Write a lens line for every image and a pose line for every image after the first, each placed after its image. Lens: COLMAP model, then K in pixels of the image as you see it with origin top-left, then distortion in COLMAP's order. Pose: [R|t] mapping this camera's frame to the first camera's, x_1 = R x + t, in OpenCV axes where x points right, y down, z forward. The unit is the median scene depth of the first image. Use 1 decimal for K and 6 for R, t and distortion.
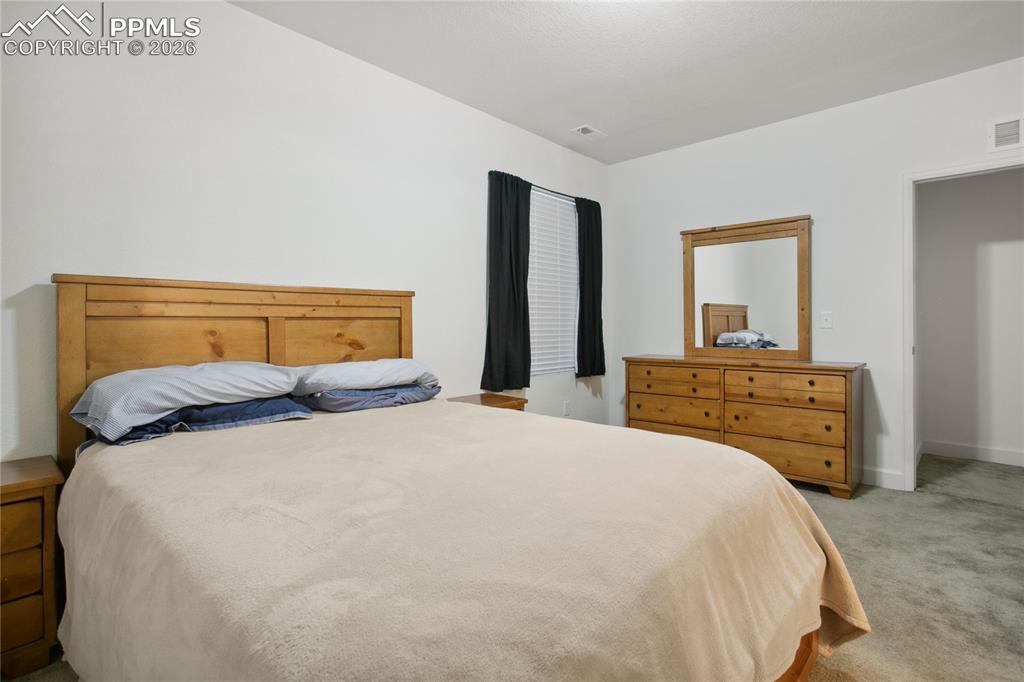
lens RADIAL K [[502.1, 0, 503.7], [0, 502.1, 330.7], [0, 0, 1]] dist [-0.027758, 0.002341]
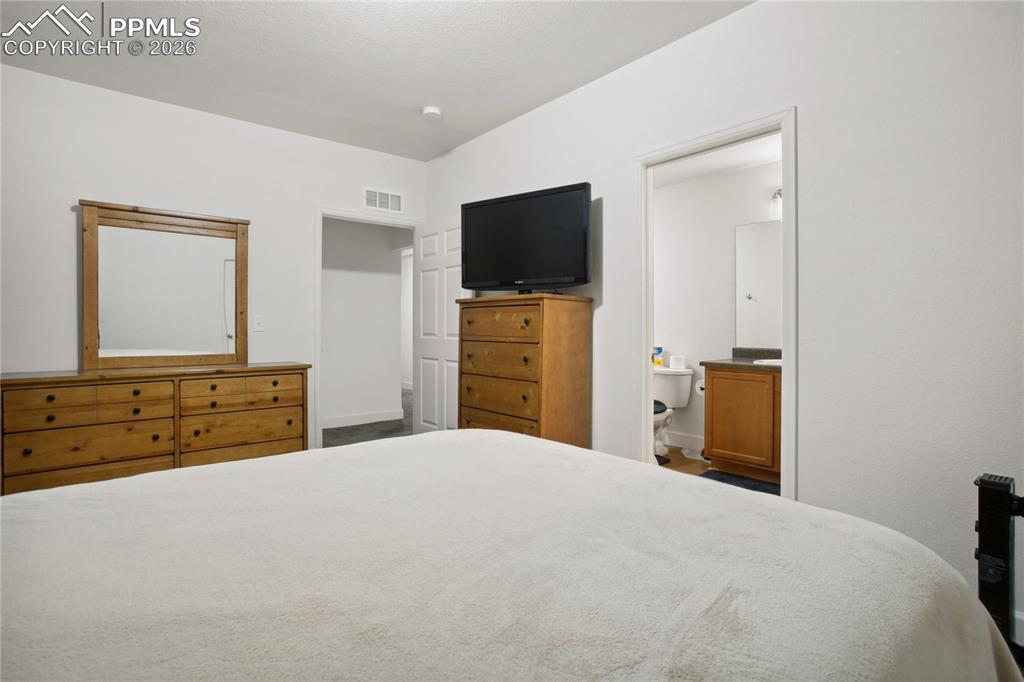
lens RADIAL K [[502.1, 0, 503.7], [0, 502.1, 330.7], [0, 0, 1]] dist [-0.027758, 0.002341]
pose [[0.098993, 0.000533, 0.995088, -0.347099], [0.010824, 0.999940, -0.001612, 0.000669], [-0.995029, 0.010931, 0.098982, 0.366514]]
